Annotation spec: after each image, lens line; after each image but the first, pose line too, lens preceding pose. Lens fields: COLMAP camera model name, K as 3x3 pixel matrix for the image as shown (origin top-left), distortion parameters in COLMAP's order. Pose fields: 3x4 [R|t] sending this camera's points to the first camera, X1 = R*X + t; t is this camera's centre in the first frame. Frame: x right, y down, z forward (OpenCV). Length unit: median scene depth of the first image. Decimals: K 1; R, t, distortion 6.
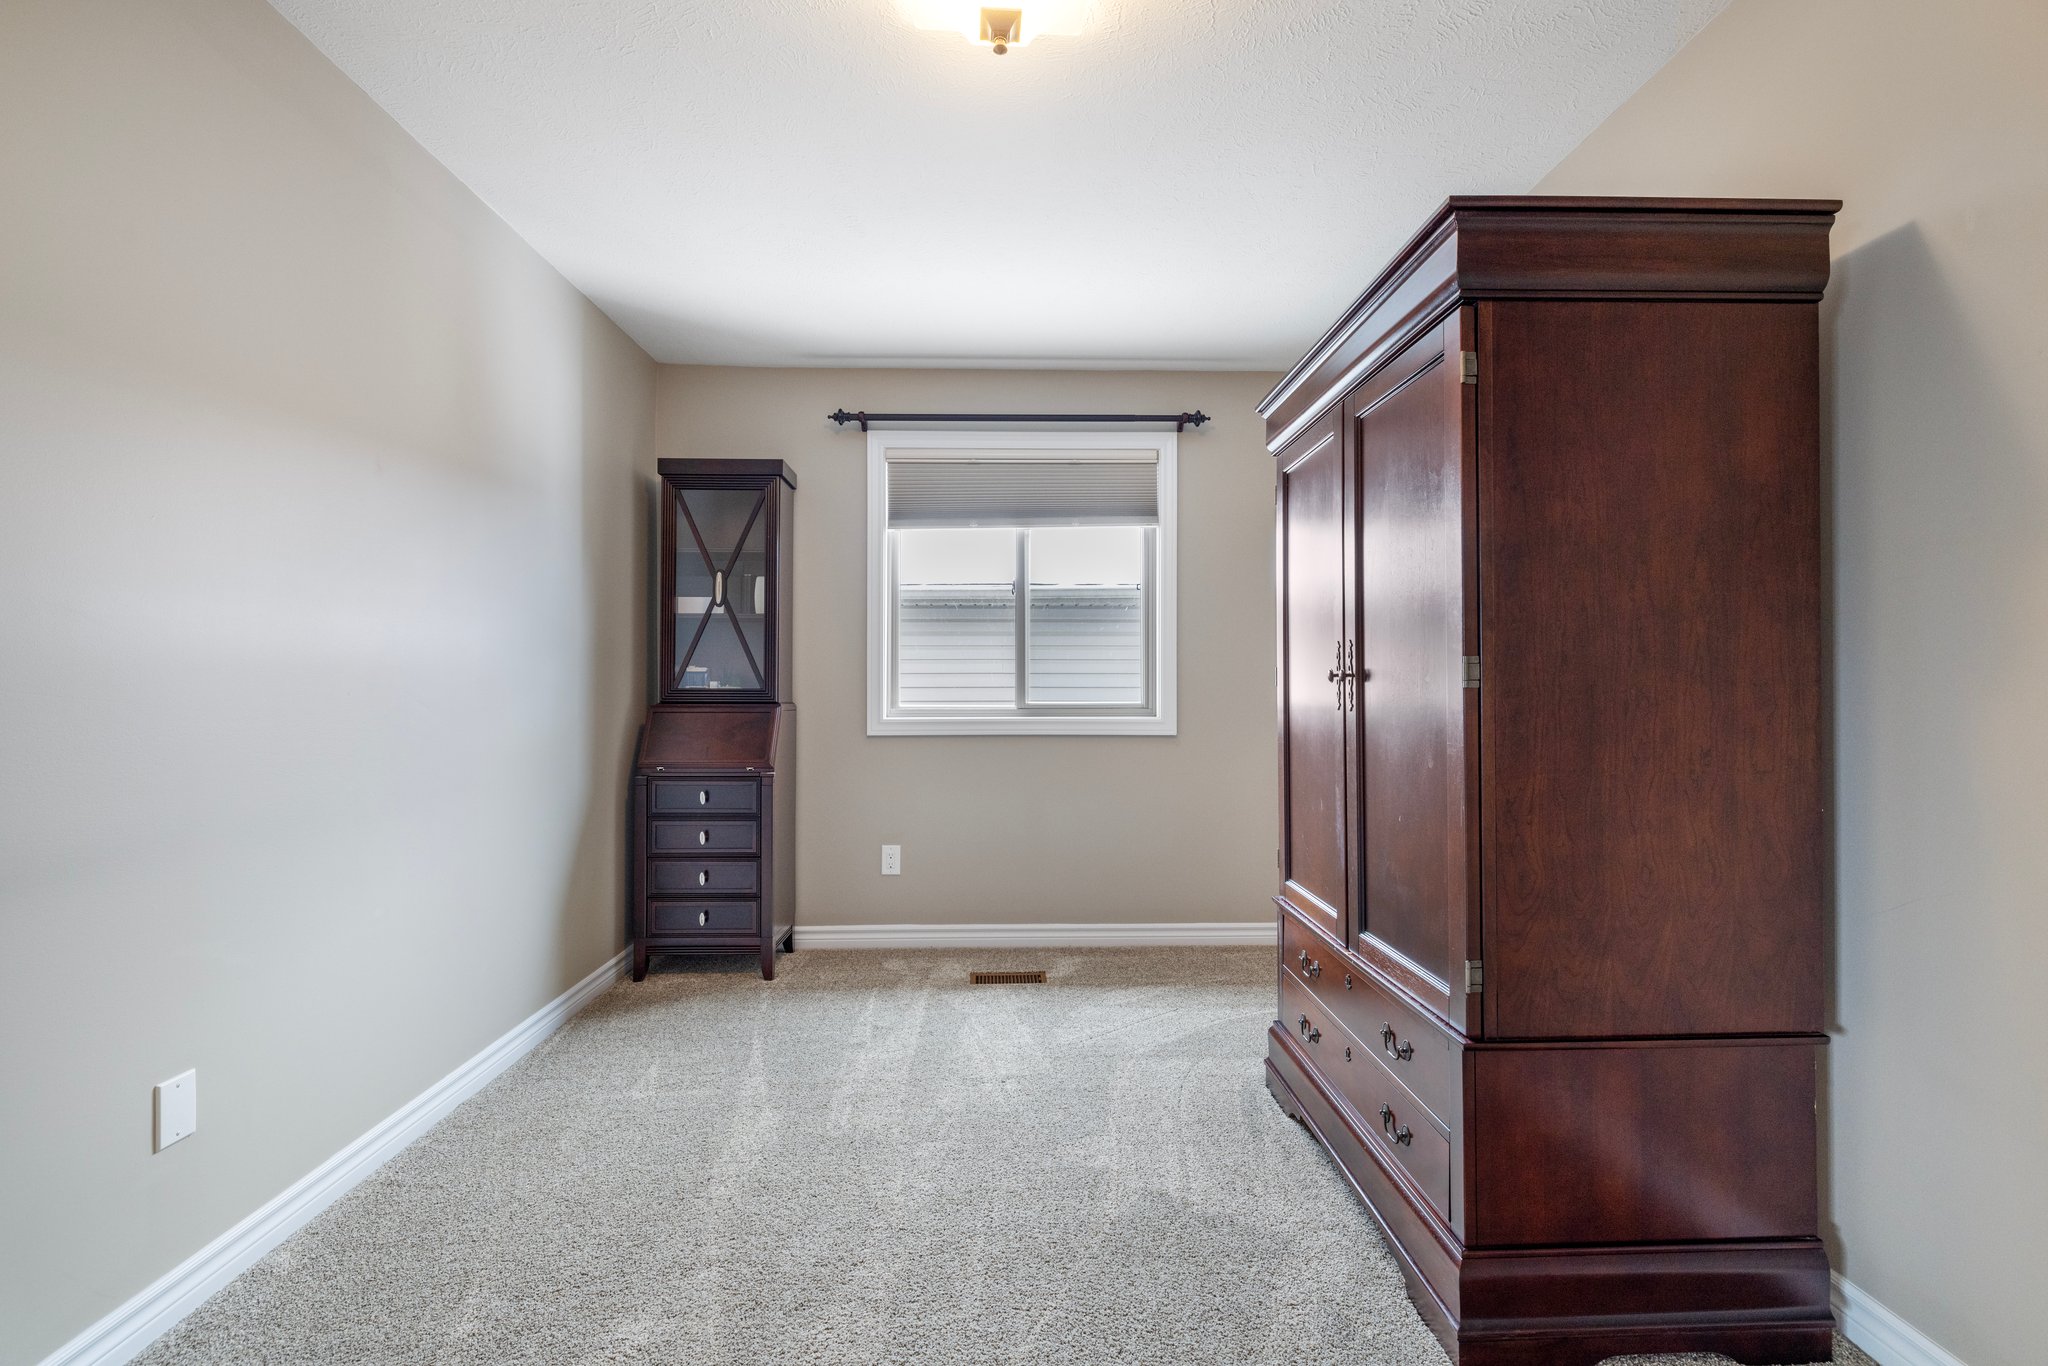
lens RADIAL K [[859.1, 0, 1023.4], [0, 859.1, 683.3], [0, 0, 1]] dist [-0.001569, 0.000786]
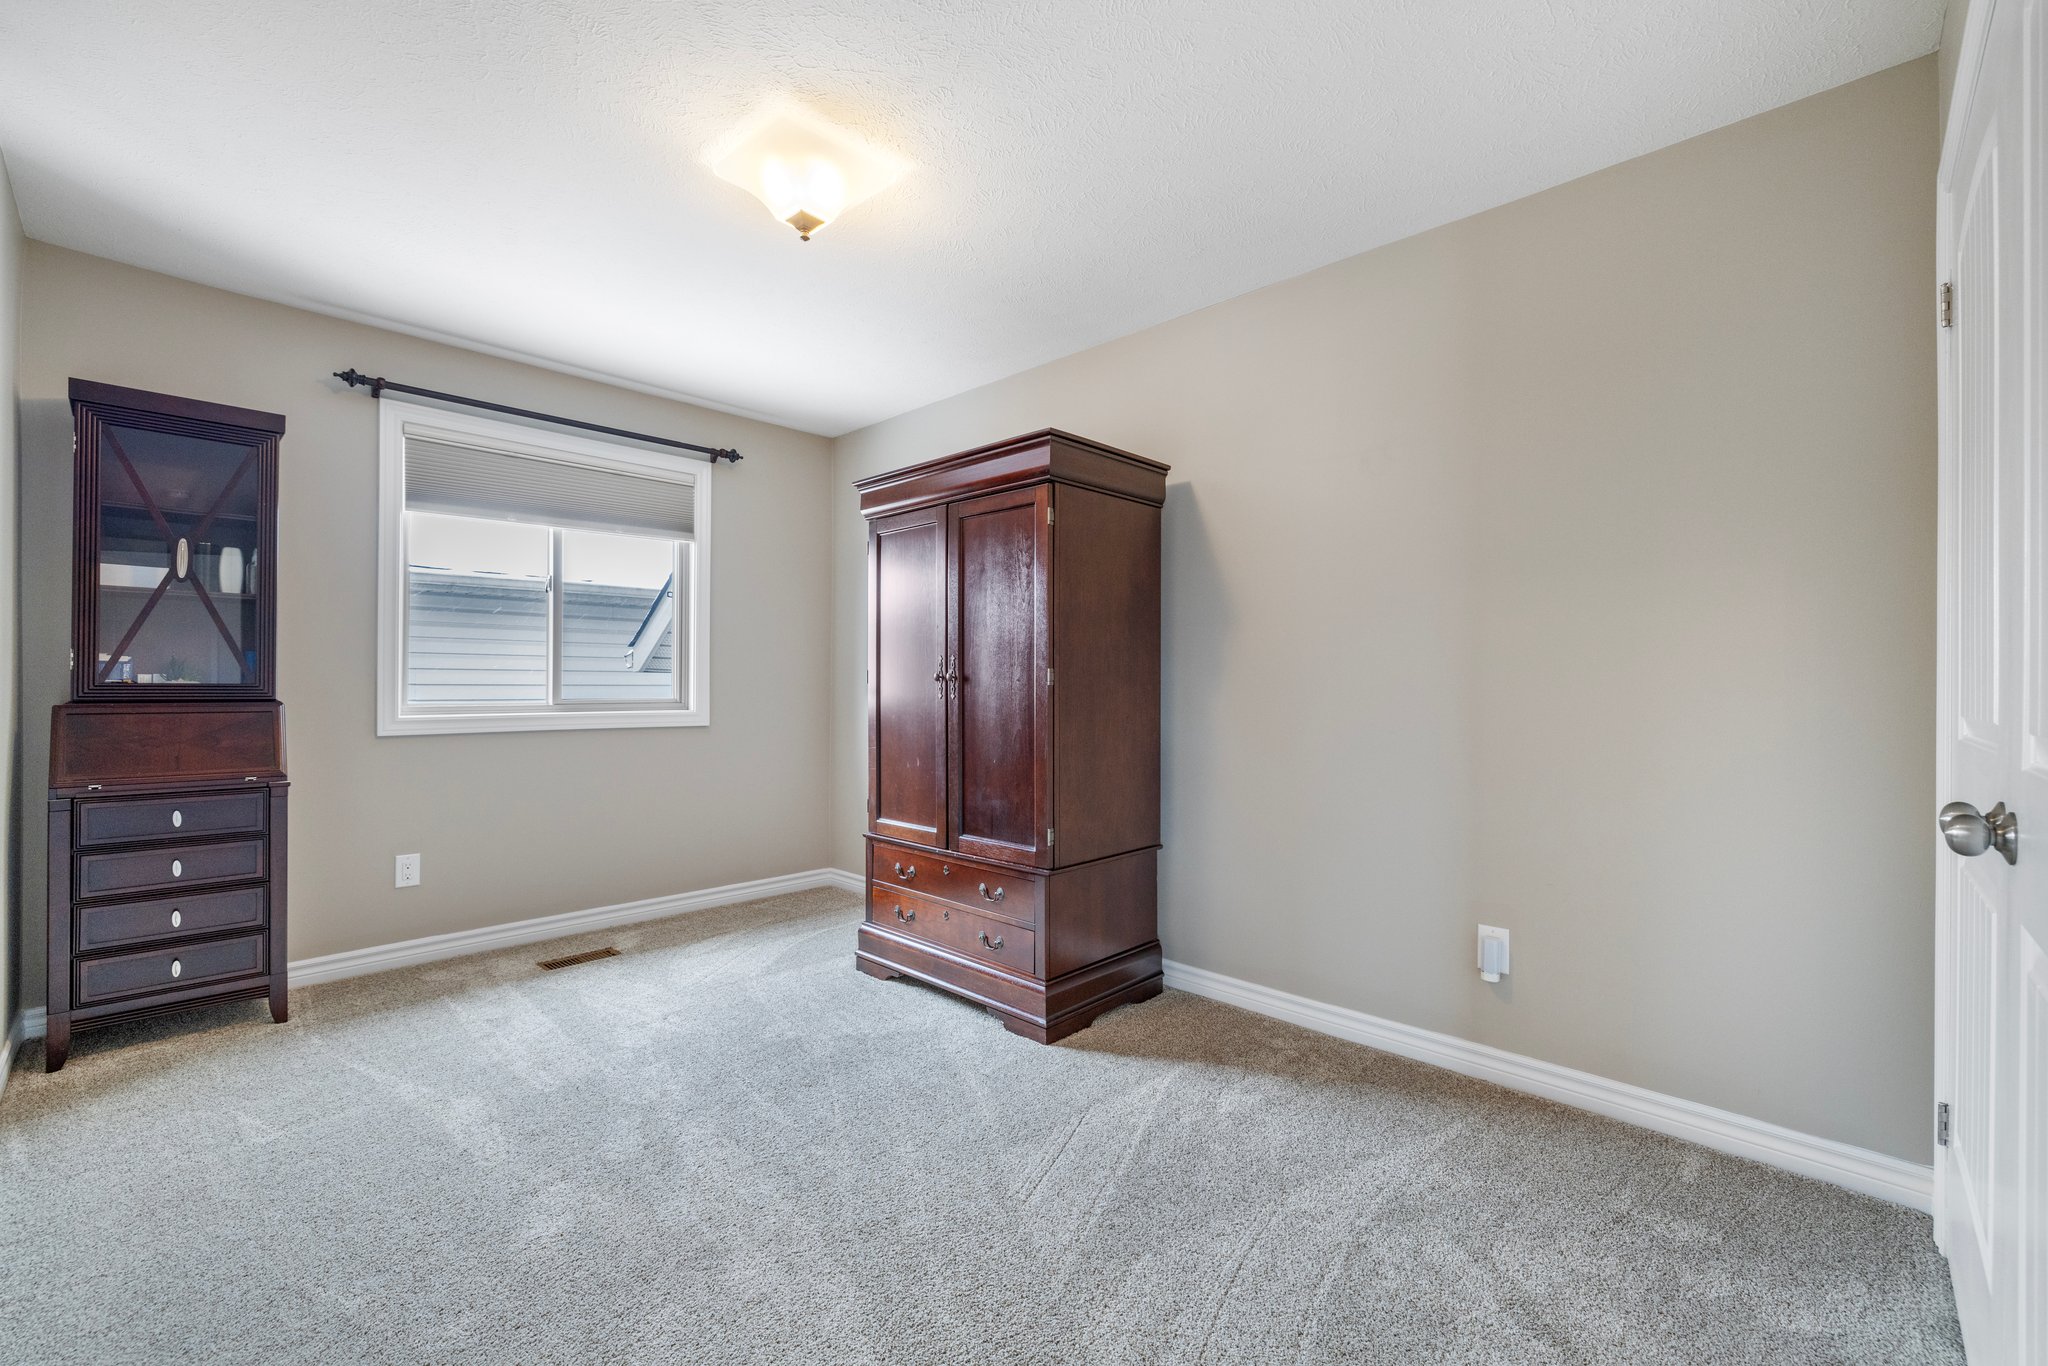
lens RADIAL K [[859.1, 0, 1034.7], [0, 859.1, 682.2], [0, 0, 1]] dist [-0.001569, 0.000786]
pose [[0.705693, 0.005484, 0.708497, -0.358506], [-0.005707, 0.999982, -0.002055, 0.002133], [-0.708495, -0.002593, 0.705711, -0.133134]]
